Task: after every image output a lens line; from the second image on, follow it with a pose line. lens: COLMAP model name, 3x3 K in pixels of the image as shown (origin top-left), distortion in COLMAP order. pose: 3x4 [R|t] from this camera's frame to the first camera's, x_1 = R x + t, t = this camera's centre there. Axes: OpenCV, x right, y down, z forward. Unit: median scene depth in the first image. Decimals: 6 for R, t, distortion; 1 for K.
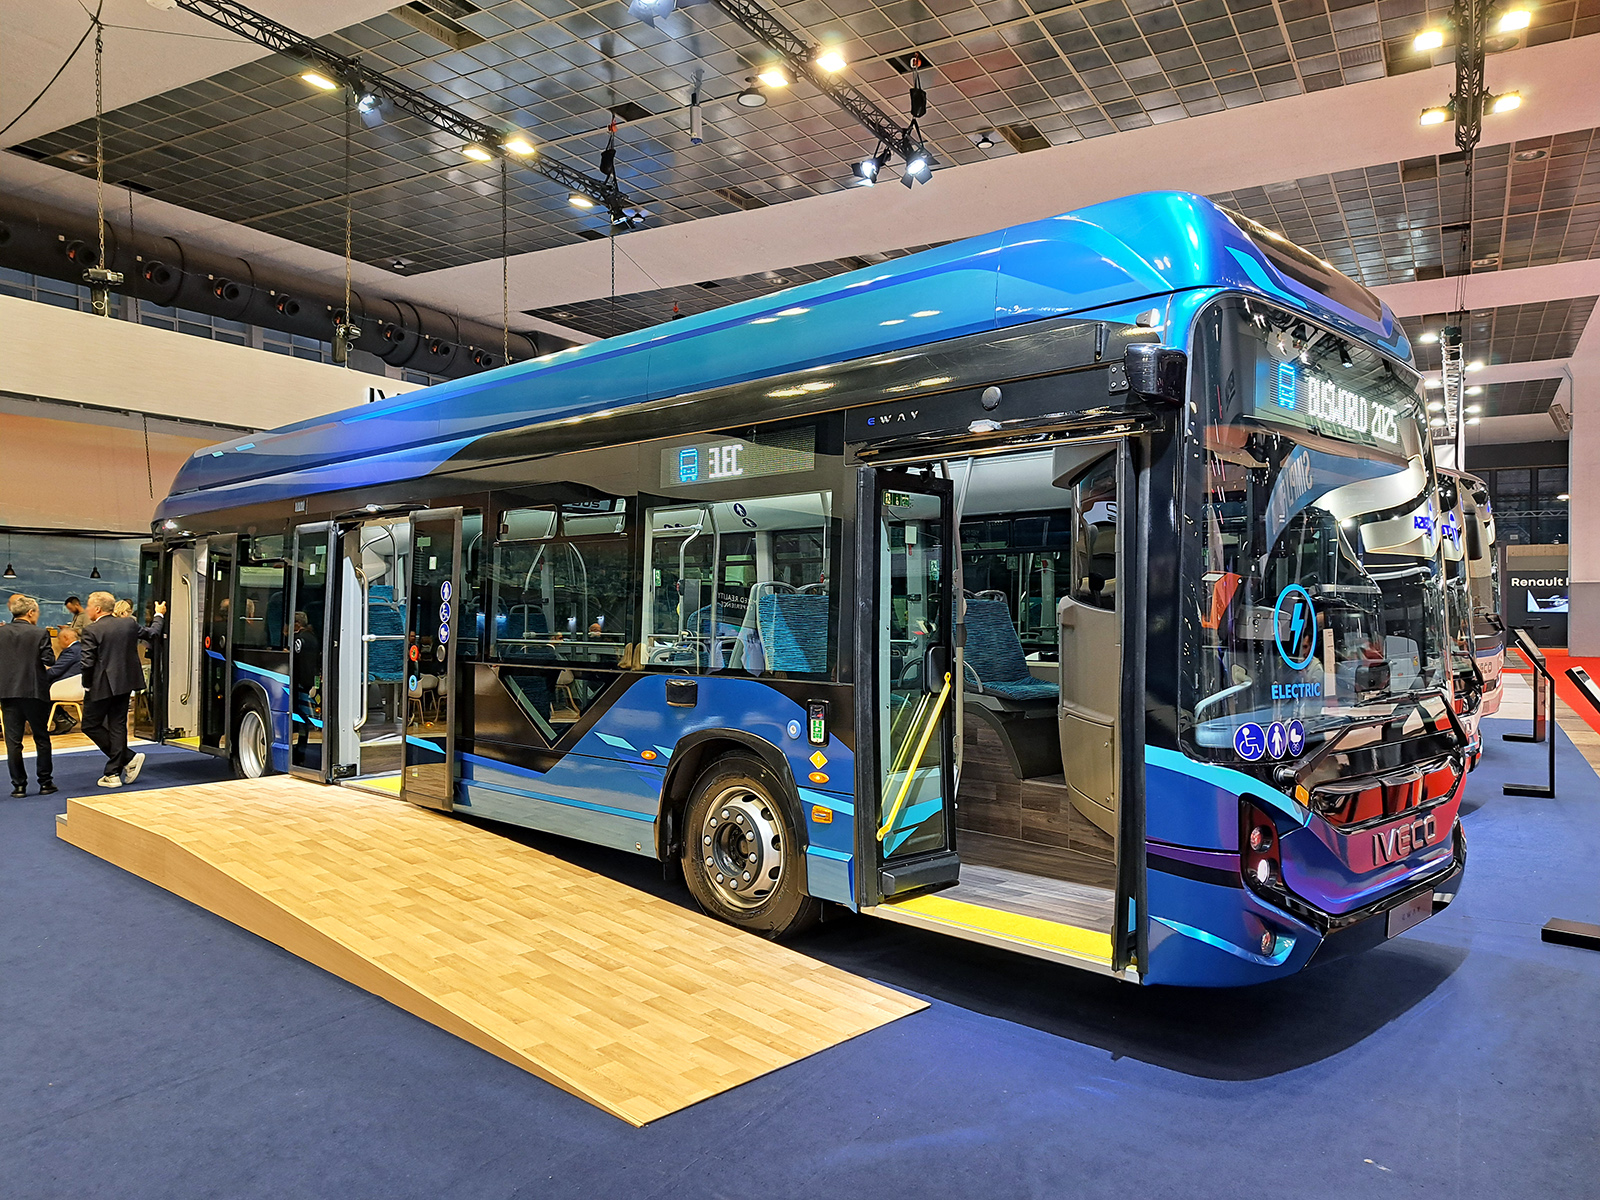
lens RADIAL K [[1138.7, 0, 800.0], [0, 1138.7, 600.0], [0, 0, 1]] dist [0.044944, -0.031914]
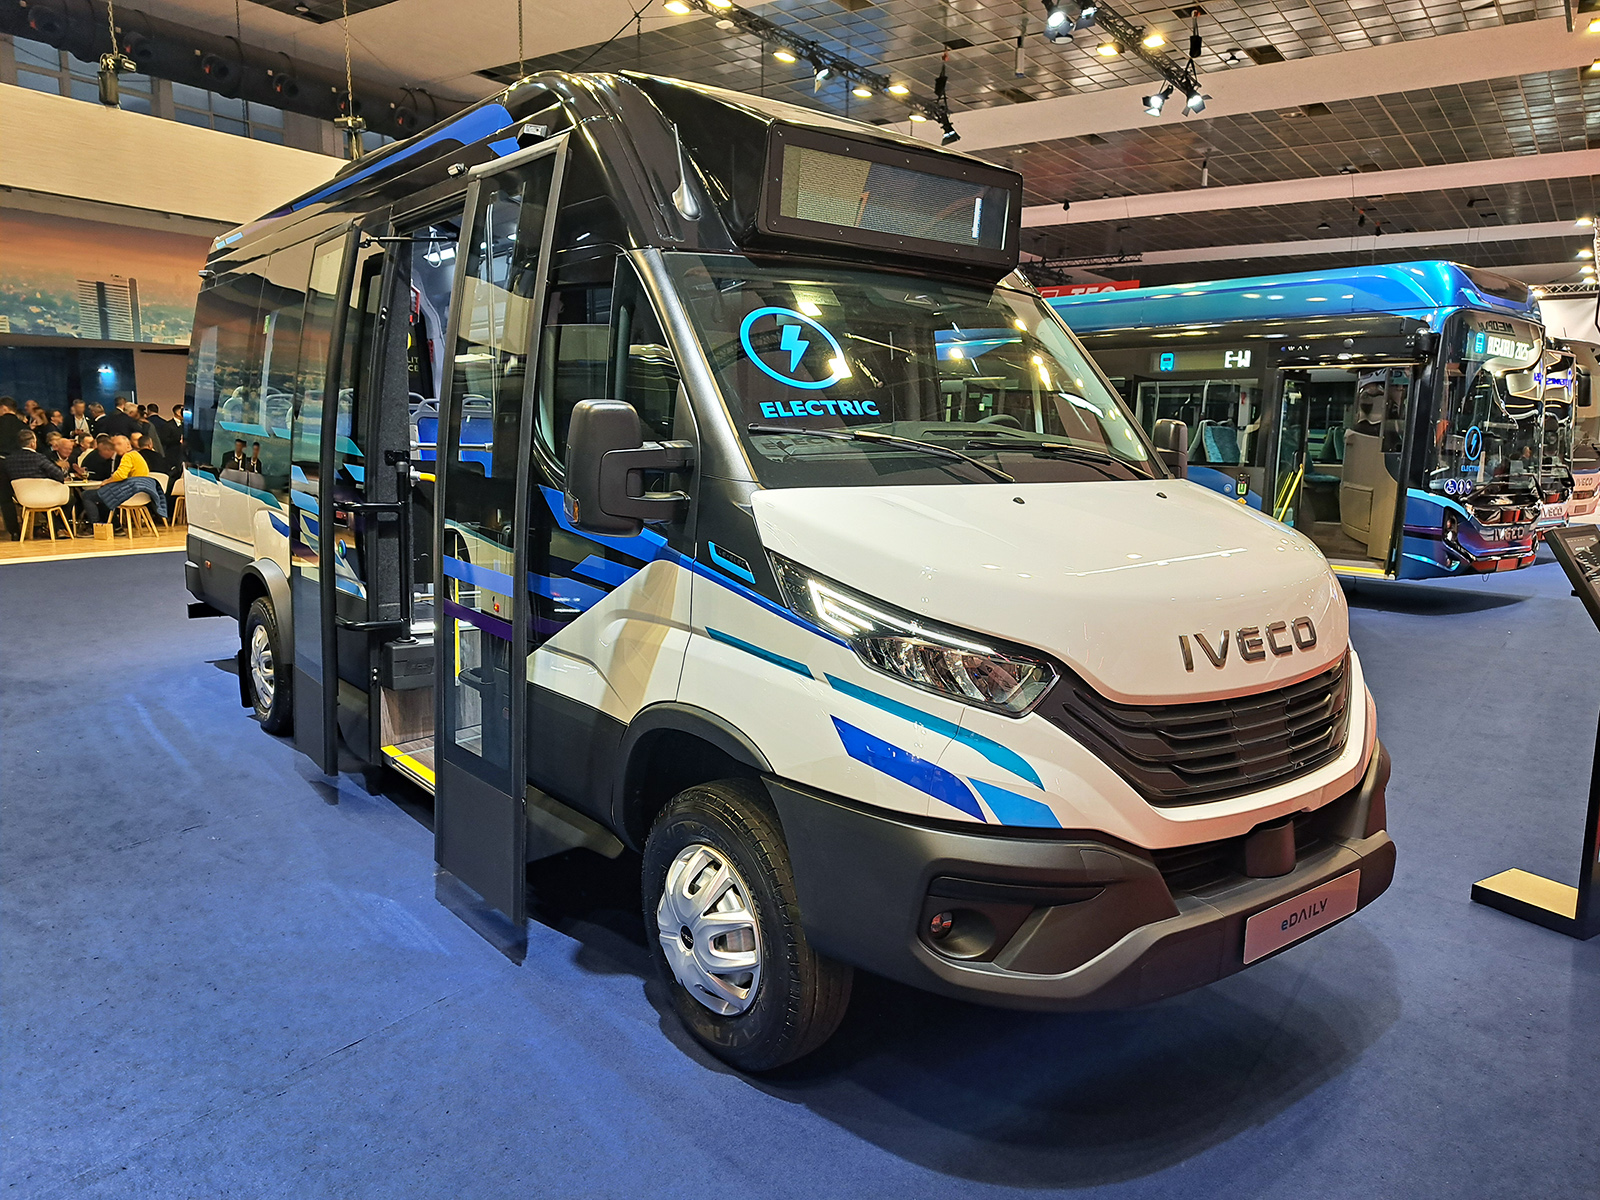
lens RADIAL K [[1161.3, 0, 801.7], [0, 1161.3, 622.1], [0, 0, 1]] dist [0.001386, 0.000247]
pose [[0.996551, 0.026587, -0.078613, -0.278613], [-0.012905, 0.985415, 0.169677, -0.001209], [0.081978, -0.168077, 0.982359, -0.571198]]
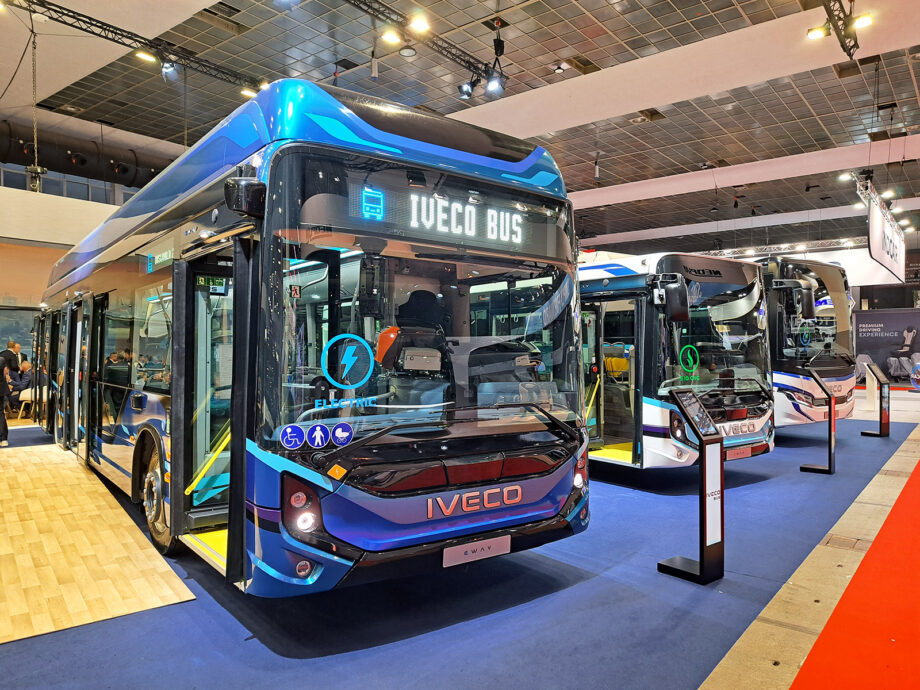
lens RADIAL K [[654.8, 0, 460.0], [0, 654.8, 345.0], [0, 0, 1]] dist [0.044944, -0.031914]
pose [[0.989777, -0.002158, -0.142609, 0.225080], [0.001976, 0.999997, -0.001419, 0.001065], [0.142612, 0.001122, 0.989778, 0.051379]]
